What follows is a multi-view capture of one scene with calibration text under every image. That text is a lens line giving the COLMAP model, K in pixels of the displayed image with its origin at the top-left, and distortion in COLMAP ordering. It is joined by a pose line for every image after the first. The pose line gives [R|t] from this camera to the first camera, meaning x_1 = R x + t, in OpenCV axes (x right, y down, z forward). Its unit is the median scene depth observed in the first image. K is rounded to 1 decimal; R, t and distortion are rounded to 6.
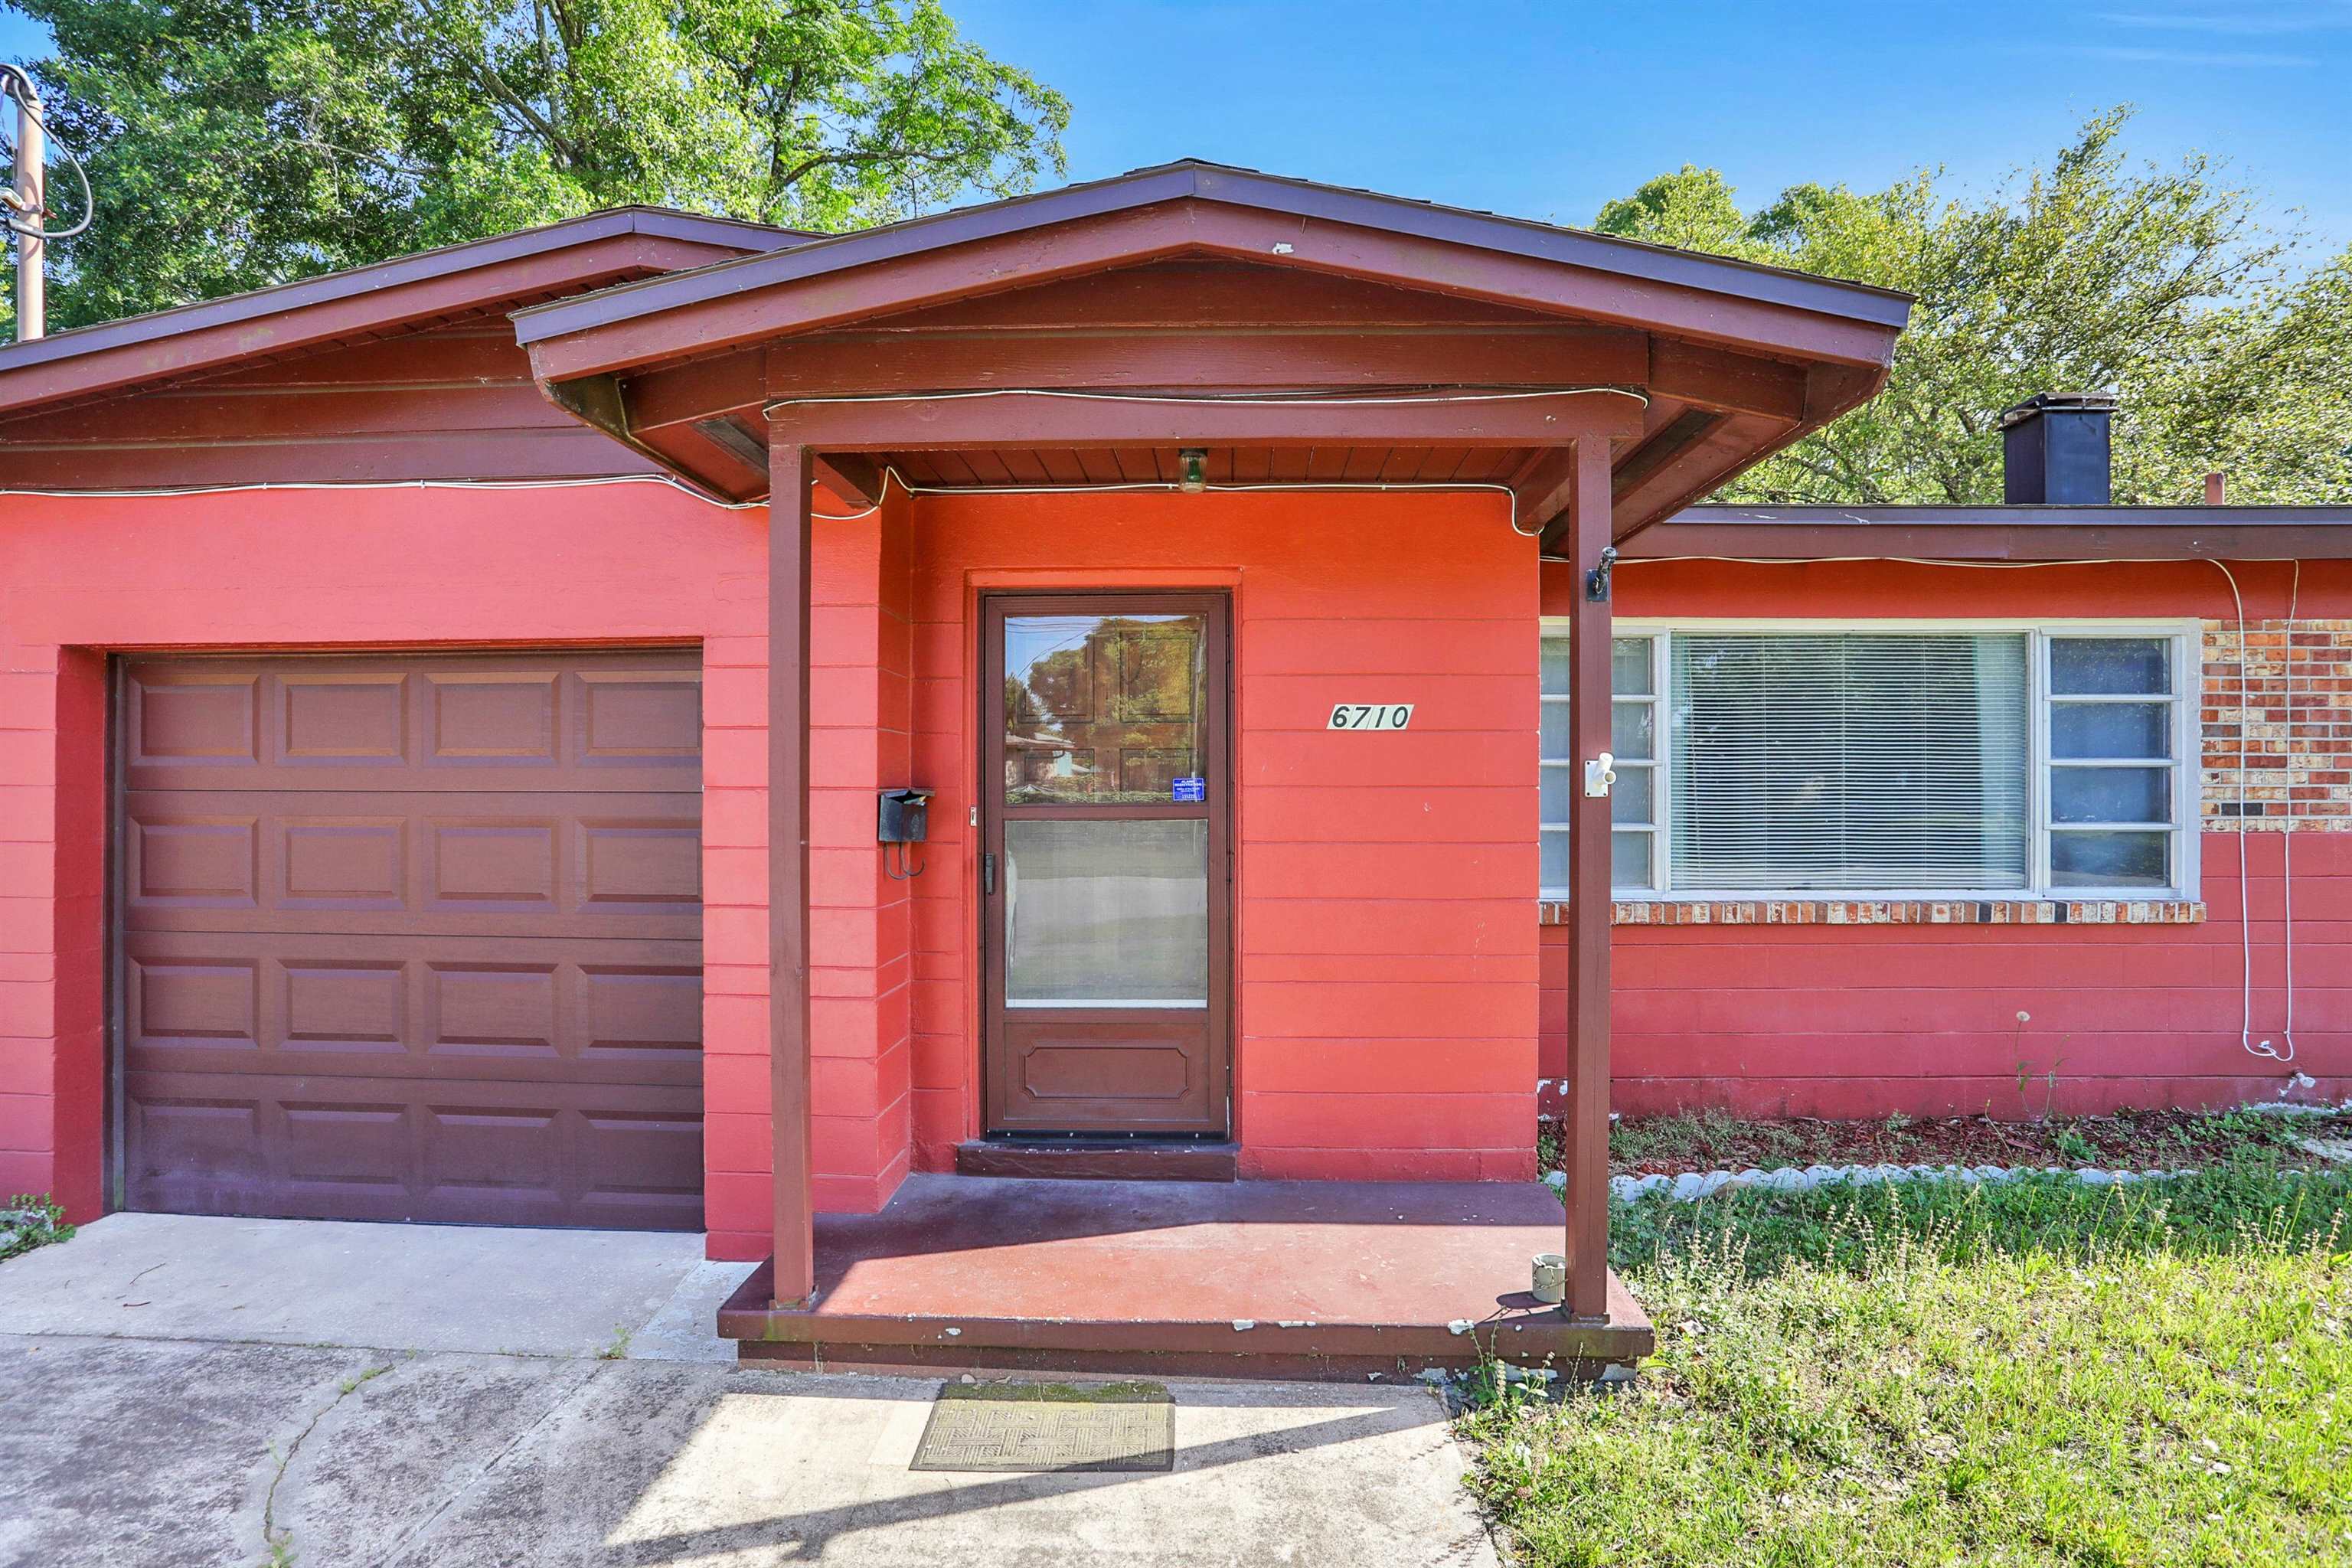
lens RADIAL K [[1245.9, 0, 1179.1], [0, 1245.9, 789.5], [0, 0, 1]] dist [-0.036545, 0.009020]
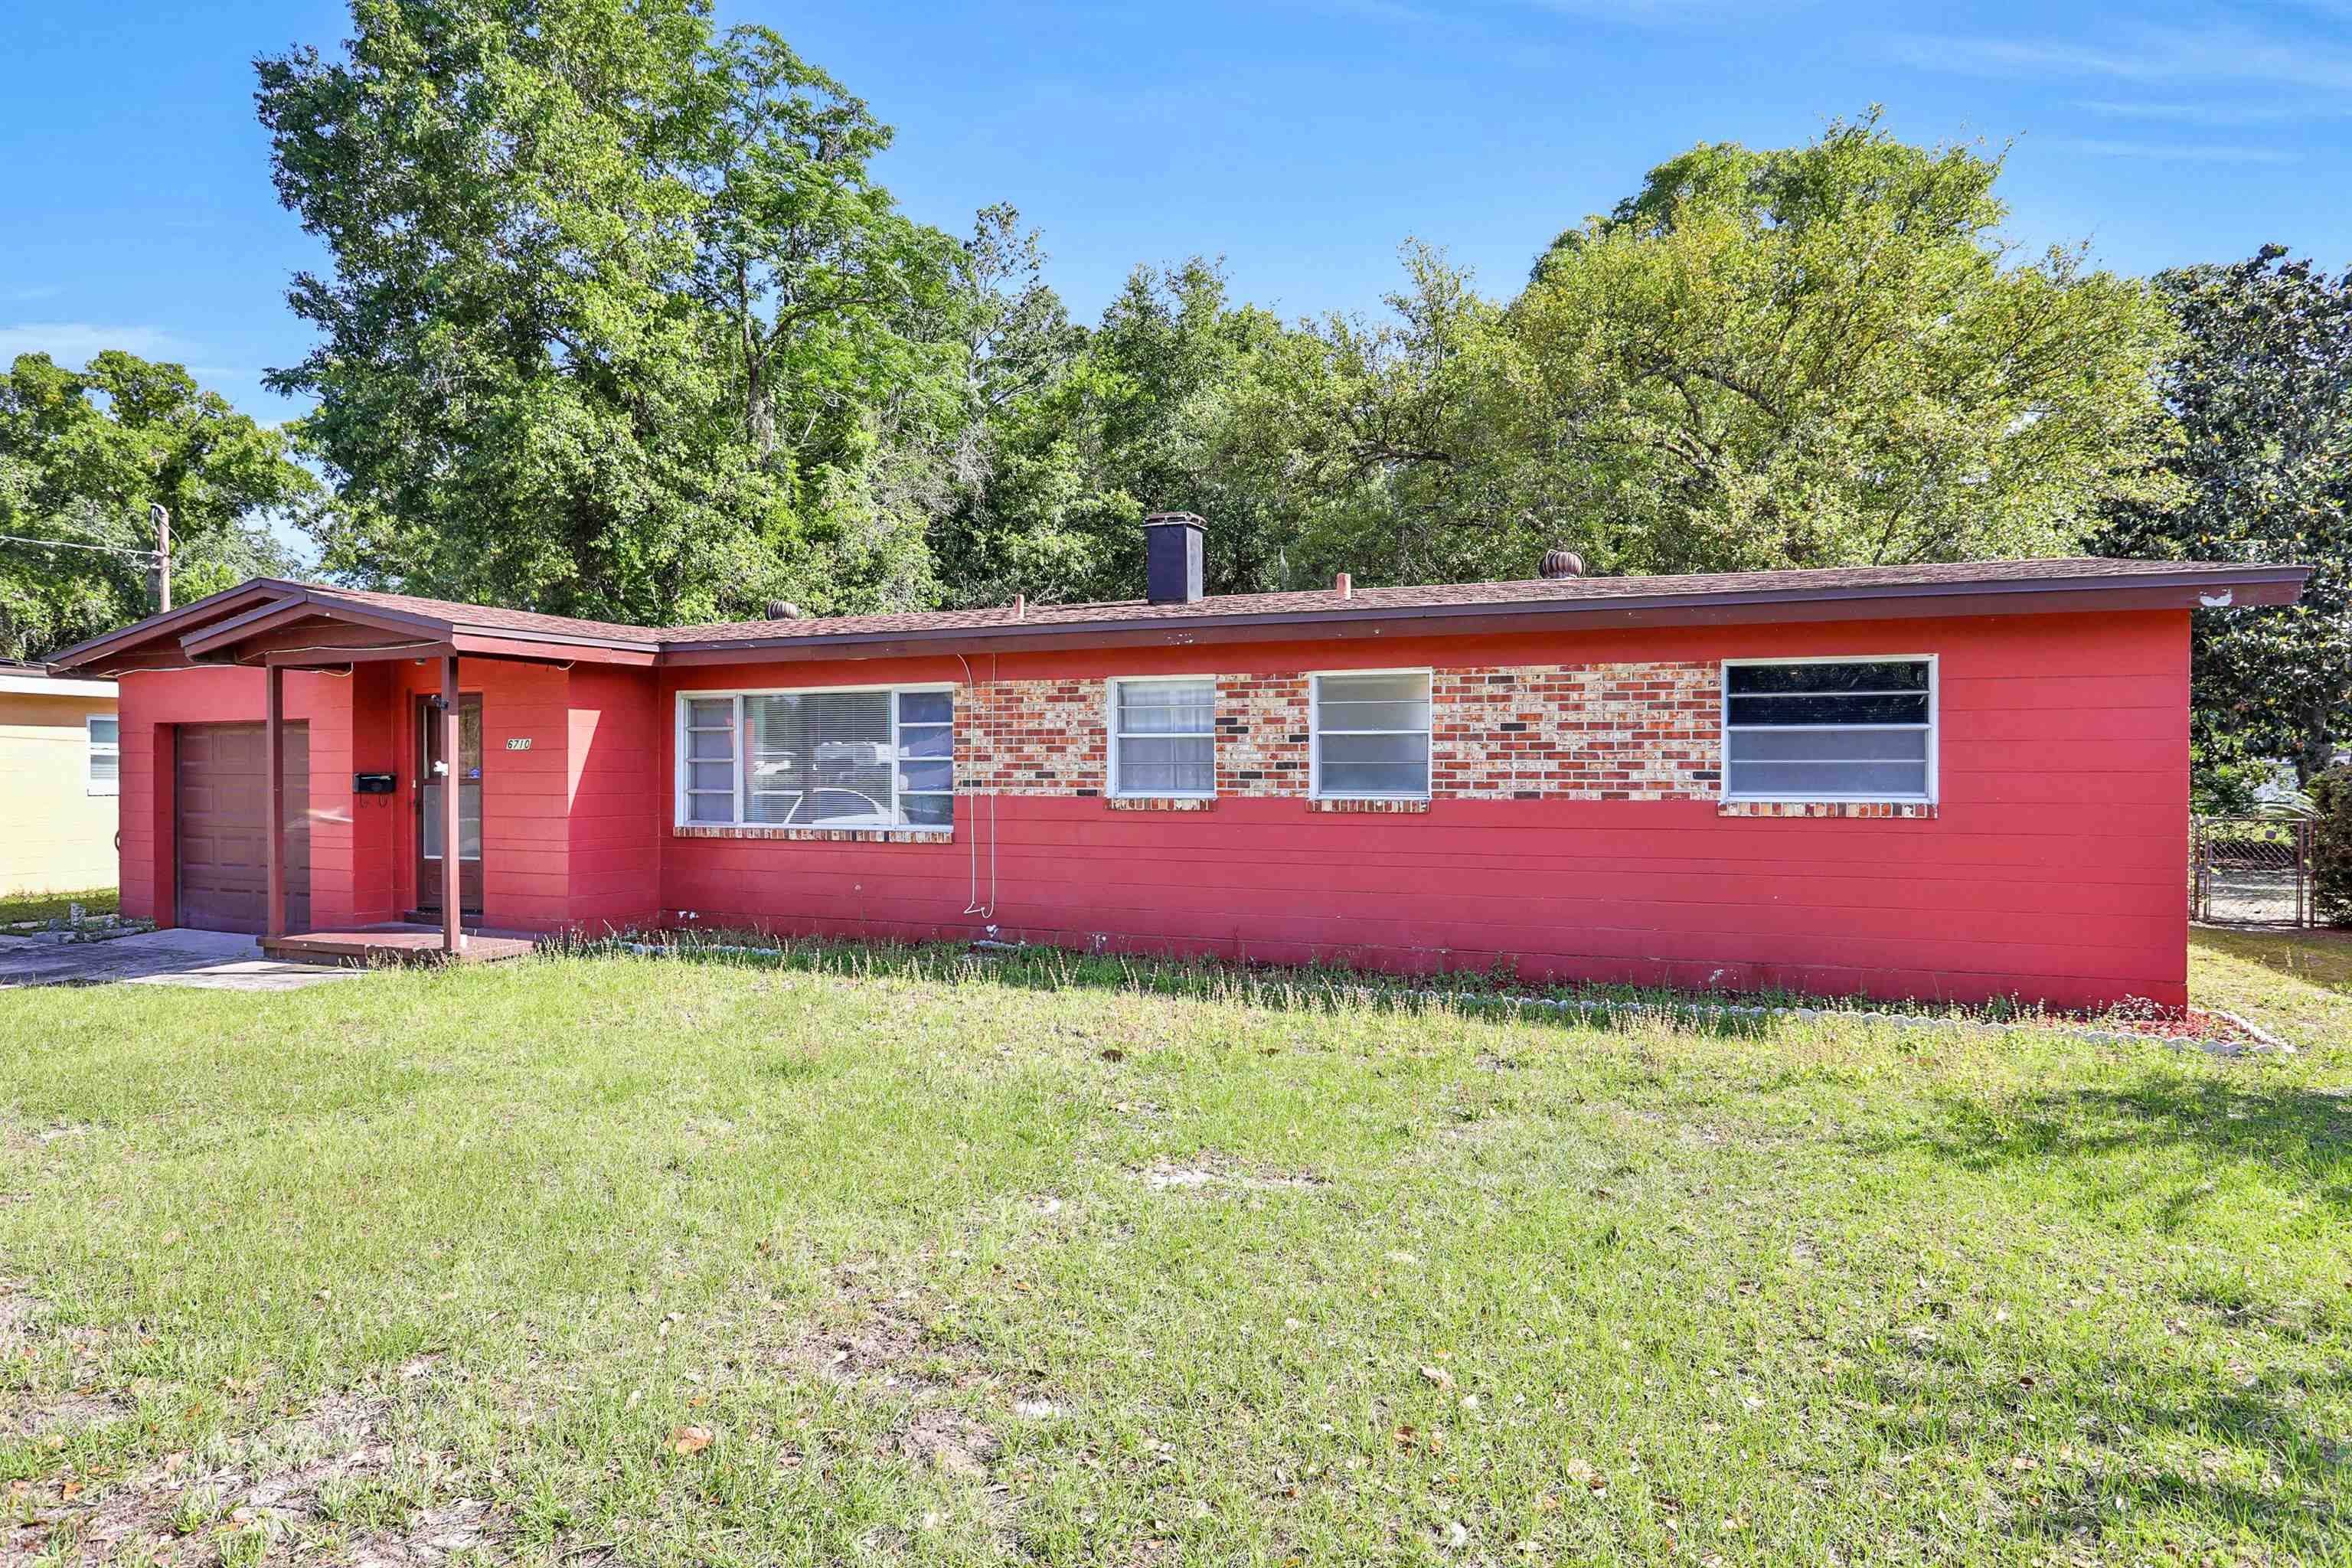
lens RADIAL K [[1412.1, 0, 1171.3], [0, 1412.1, 776.7], [0, 0, 1]] dist [-0.004649, -0.000398]
pose [[0.919290, 0.002365, -0.393573, 2.013395], [0.000953, 0.999966, 0.008233, -0.011557], [0.393579, -0.007943, 0.919256, -0.879009]]
